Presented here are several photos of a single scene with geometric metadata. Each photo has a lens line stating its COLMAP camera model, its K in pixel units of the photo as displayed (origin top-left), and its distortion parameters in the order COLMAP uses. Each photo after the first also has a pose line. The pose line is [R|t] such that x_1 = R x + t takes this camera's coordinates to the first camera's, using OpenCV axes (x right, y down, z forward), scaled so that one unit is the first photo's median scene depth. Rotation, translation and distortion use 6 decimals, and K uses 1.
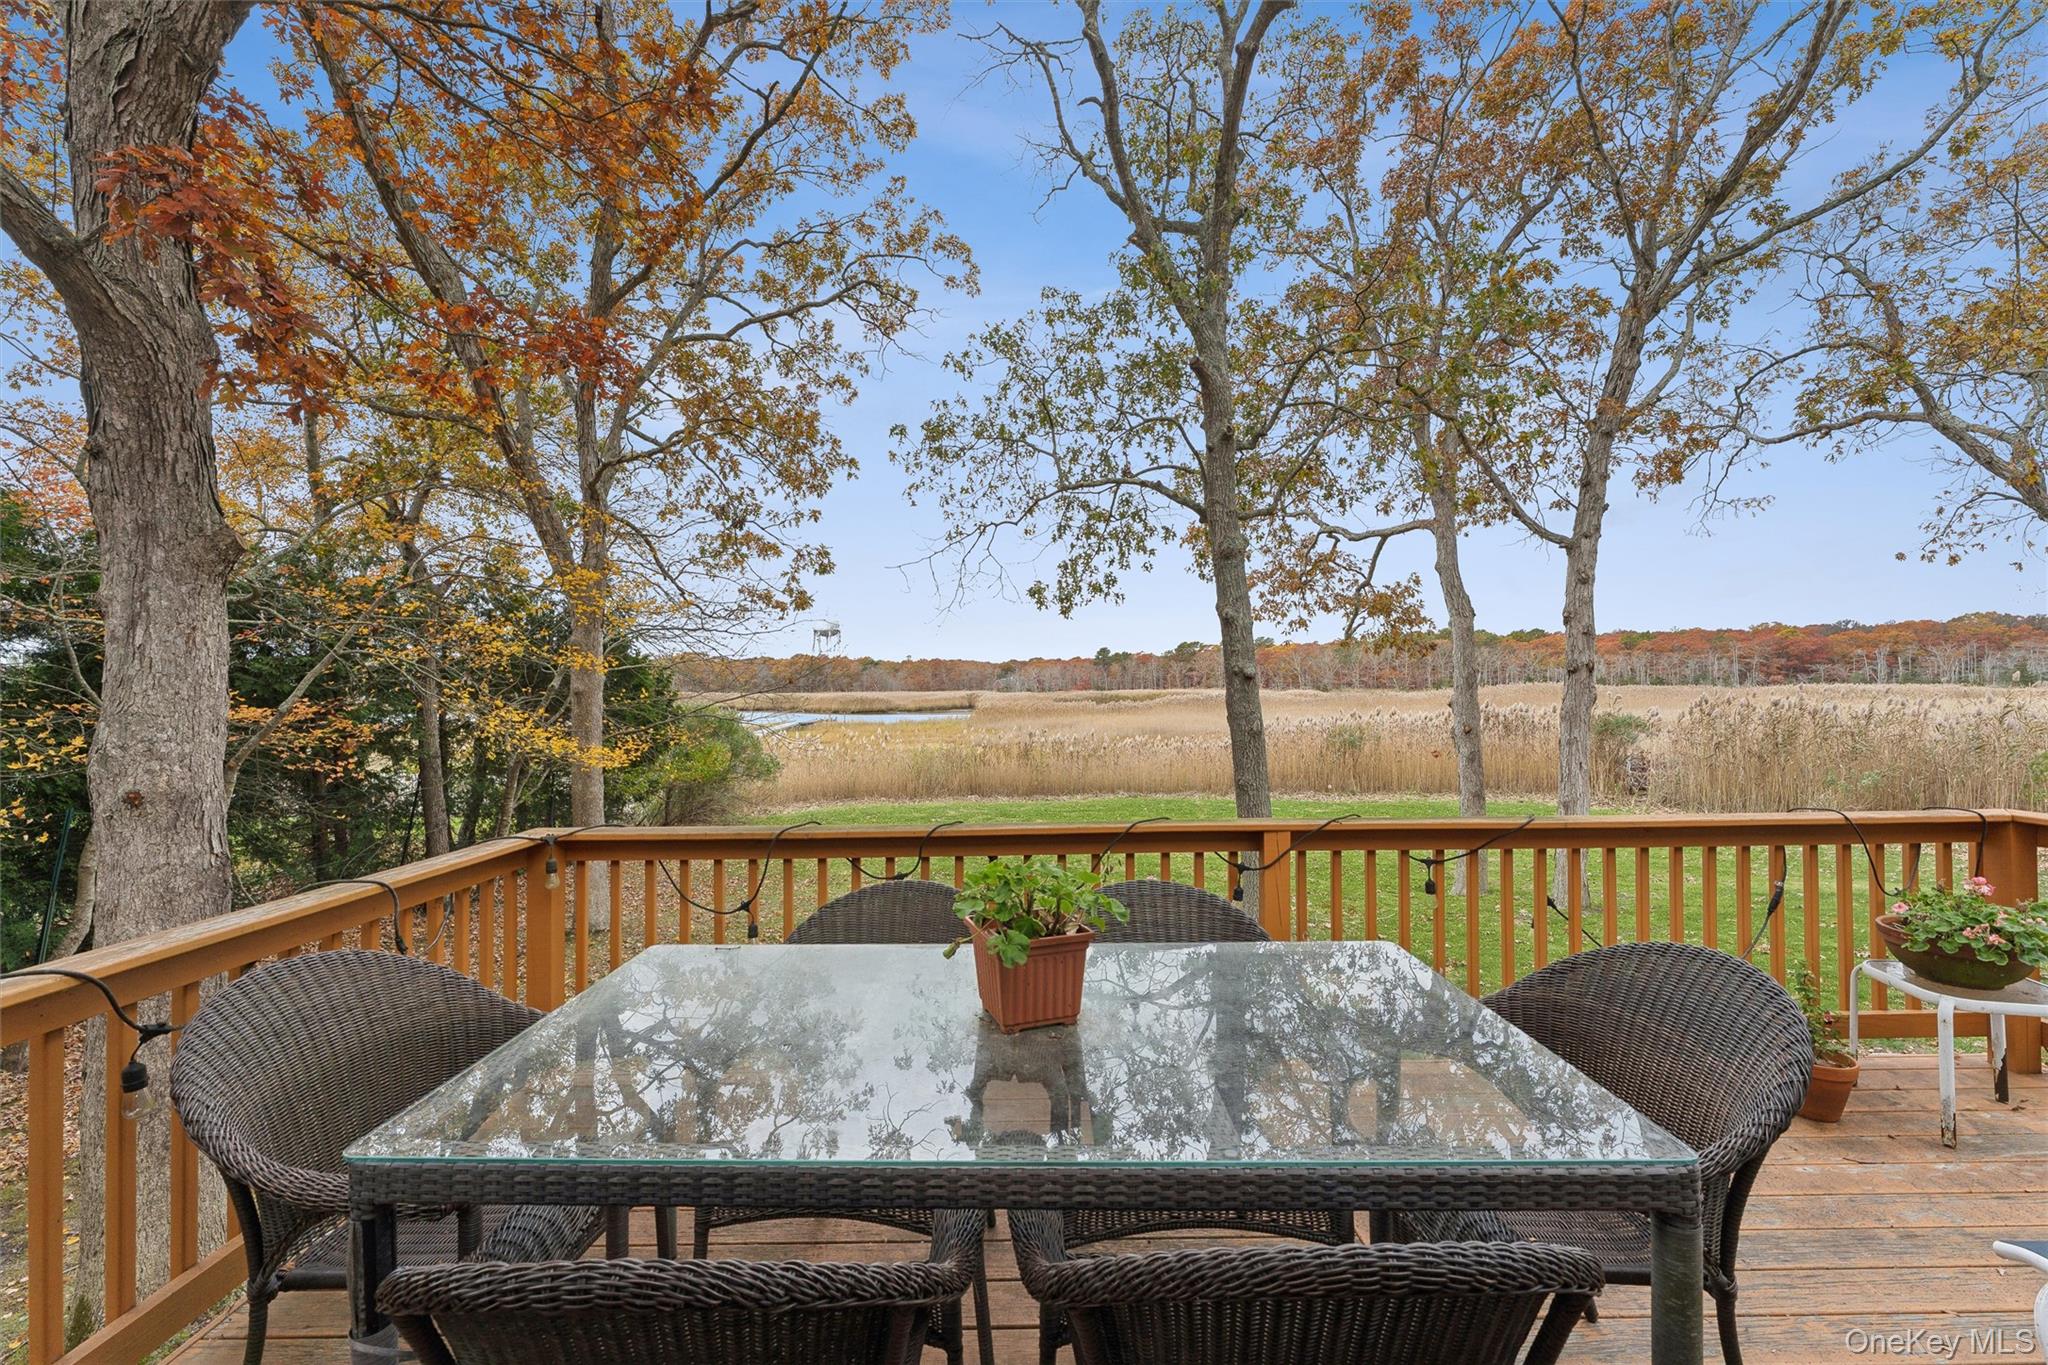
lens RADIAL K [[817.6, 0, 1012.0], [0, 817.6, 684.1], [0, 0, 1]] dist [-0.003289, 0.000146]
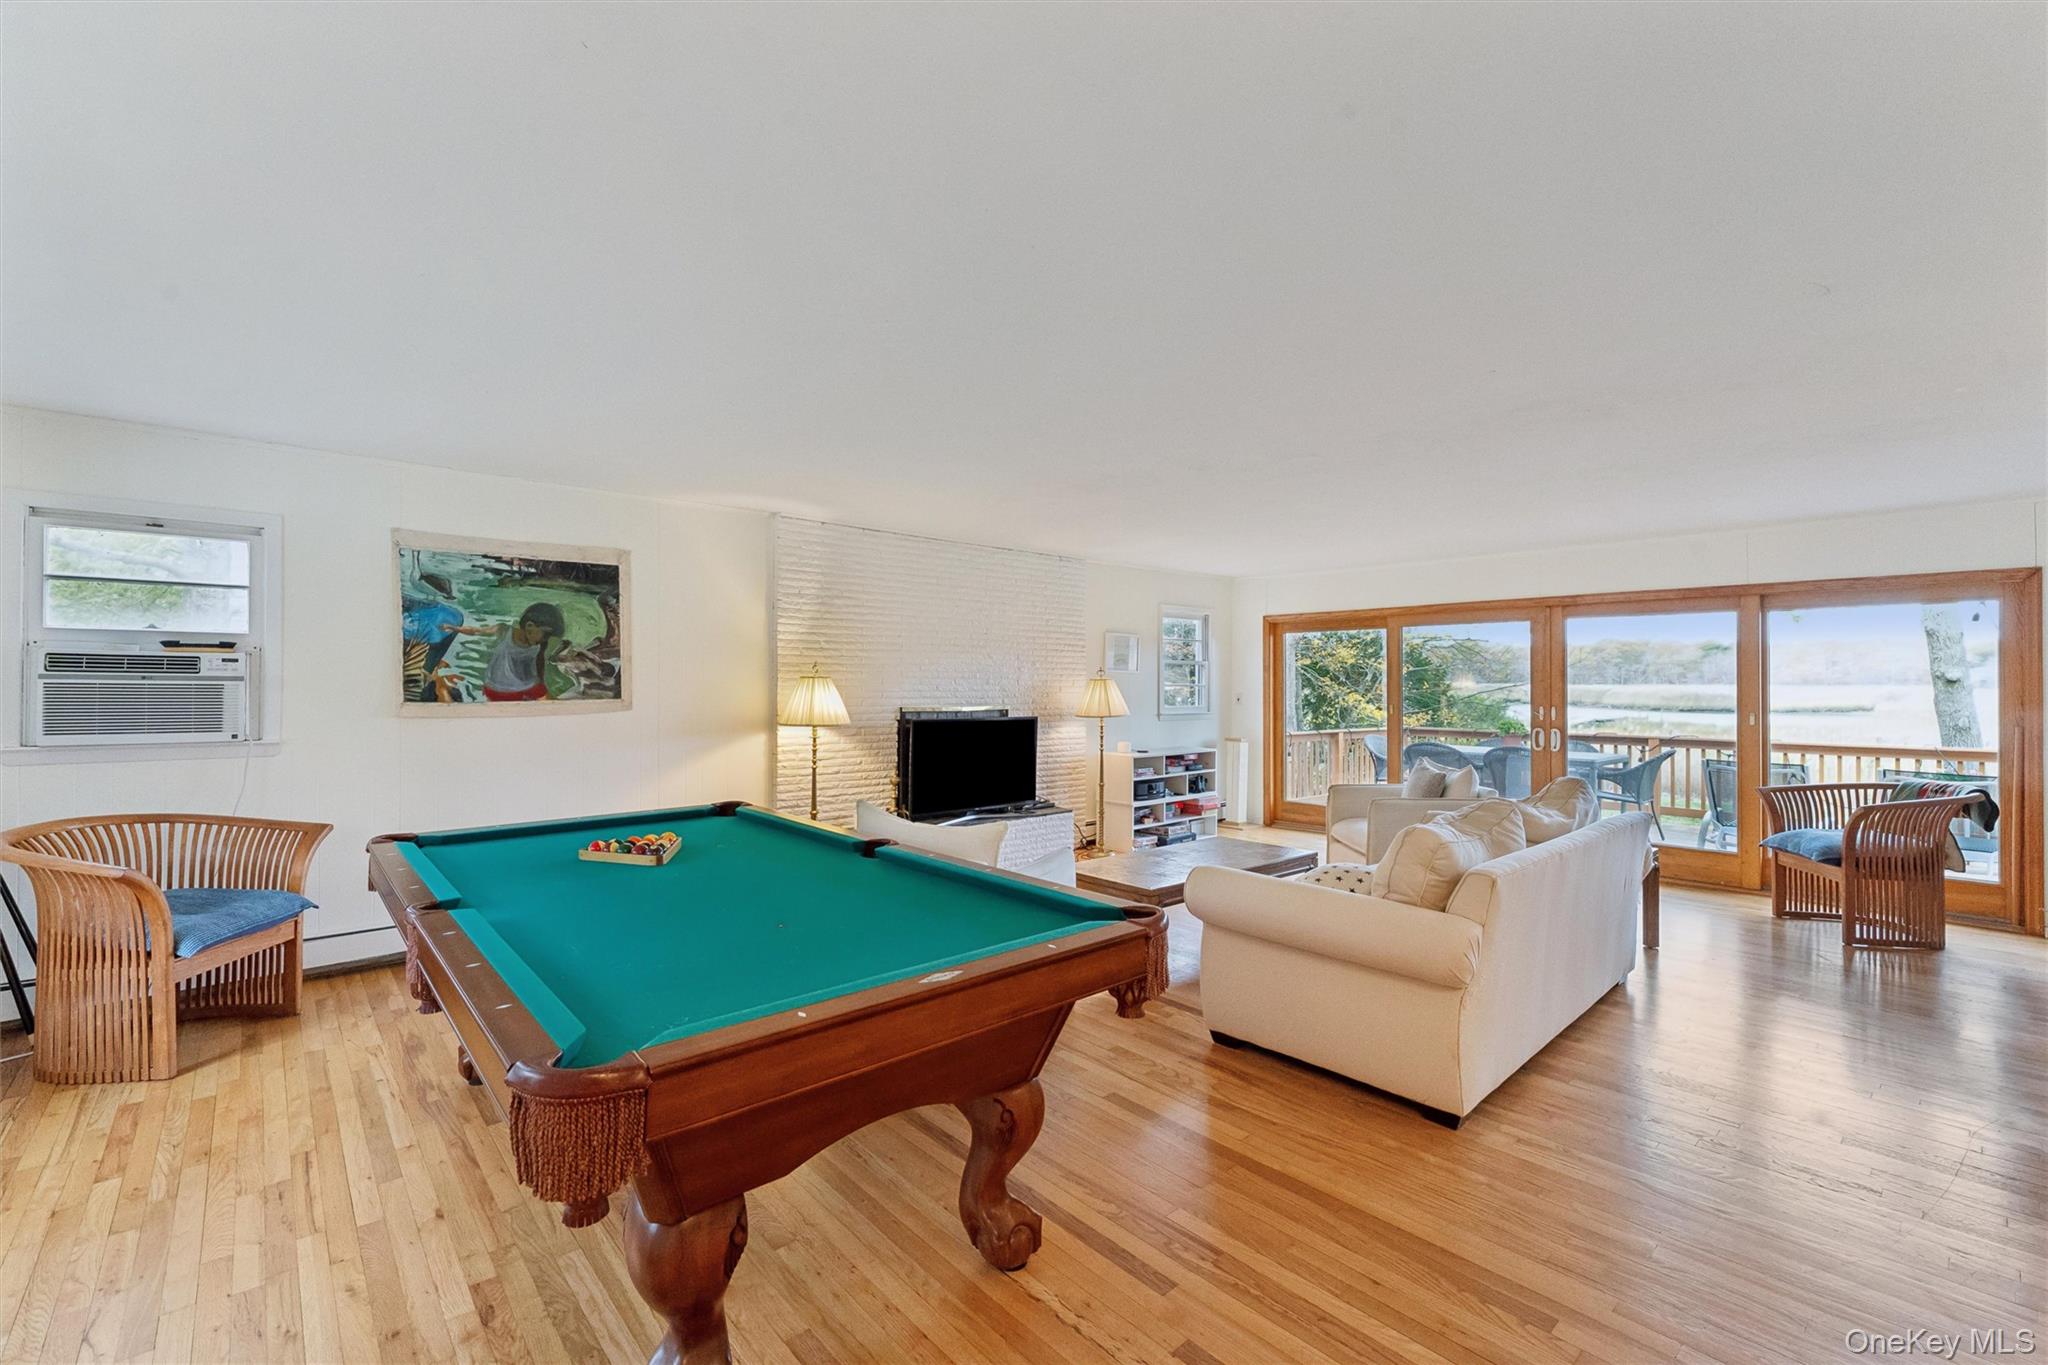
lens RADIAL K [[843.0, 0, 1028.5], [0, 843.0, 676.4], [0, 0, 1]] dist [-0.000819, 0.000288]
pose [[0.654682, 0.007649, -0.755865, 0.243622], [-0.004938, 0.999971, 0.005842, -0.010947], [0.755888, -0.000092, 0.654701, -0.573745]]
